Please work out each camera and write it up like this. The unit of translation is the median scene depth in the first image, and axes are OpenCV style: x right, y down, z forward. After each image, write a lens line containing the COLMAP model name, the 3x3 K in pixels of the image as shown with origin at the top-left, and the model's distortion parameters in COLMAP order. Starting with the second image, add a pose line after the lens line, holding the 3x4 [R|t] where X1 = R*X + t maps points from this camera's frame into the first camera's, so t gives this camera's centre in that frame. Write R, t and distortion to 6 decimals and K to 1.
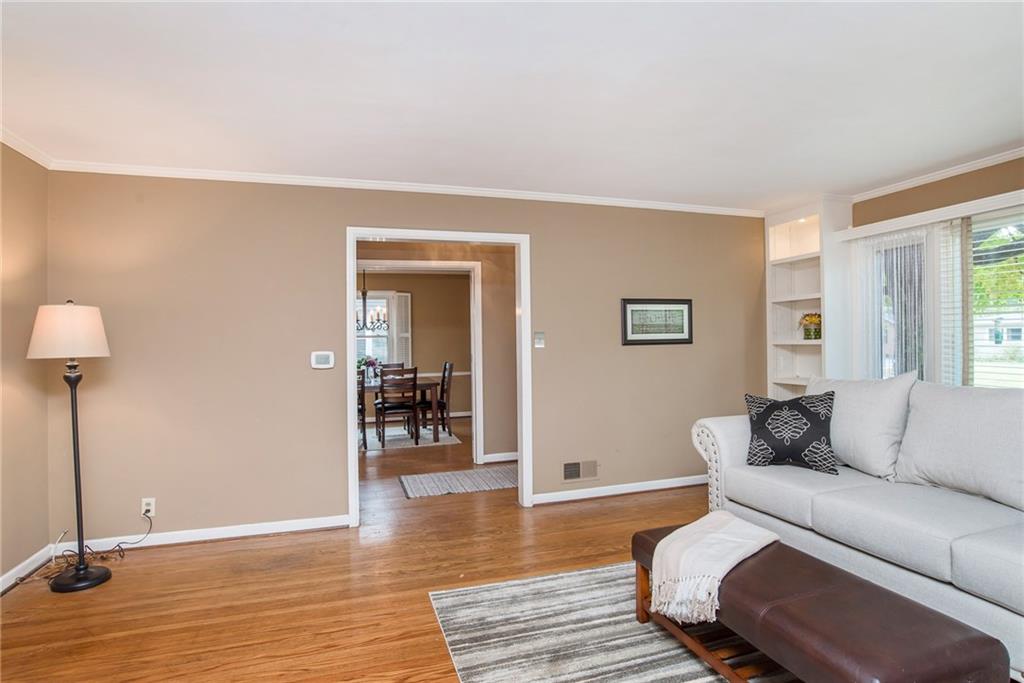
lens RADIAL K [[523.9, 0, 511.0], [0, 523.9, 343.1], [0, 0, 1]] dist [-0.050625, 0.019739]
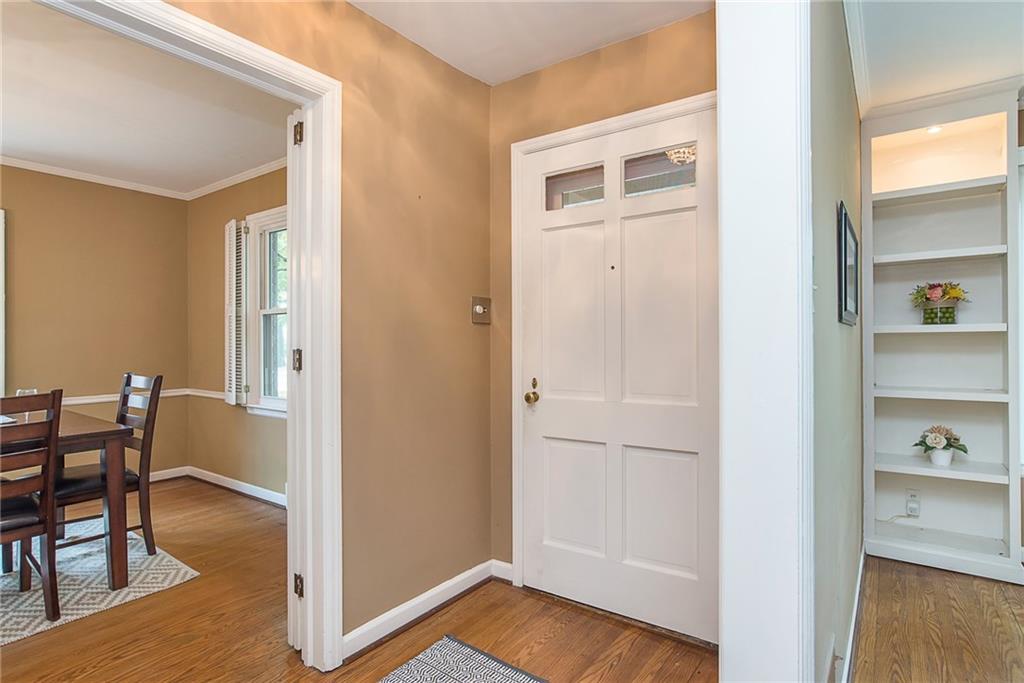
lens RADIAL K [[523.9, 0, 509.4], [0, 523.9, 343.4], [0, 0, 1]] dist [-0.050625, 0.019739]
pose [[0.813625, 0.011294, 0.581280, -0.186955], [-0.002894, 0.999878, -0.015378, 0.025076], [-0.581383, 0.010830, 0.813558, 0.764937]]
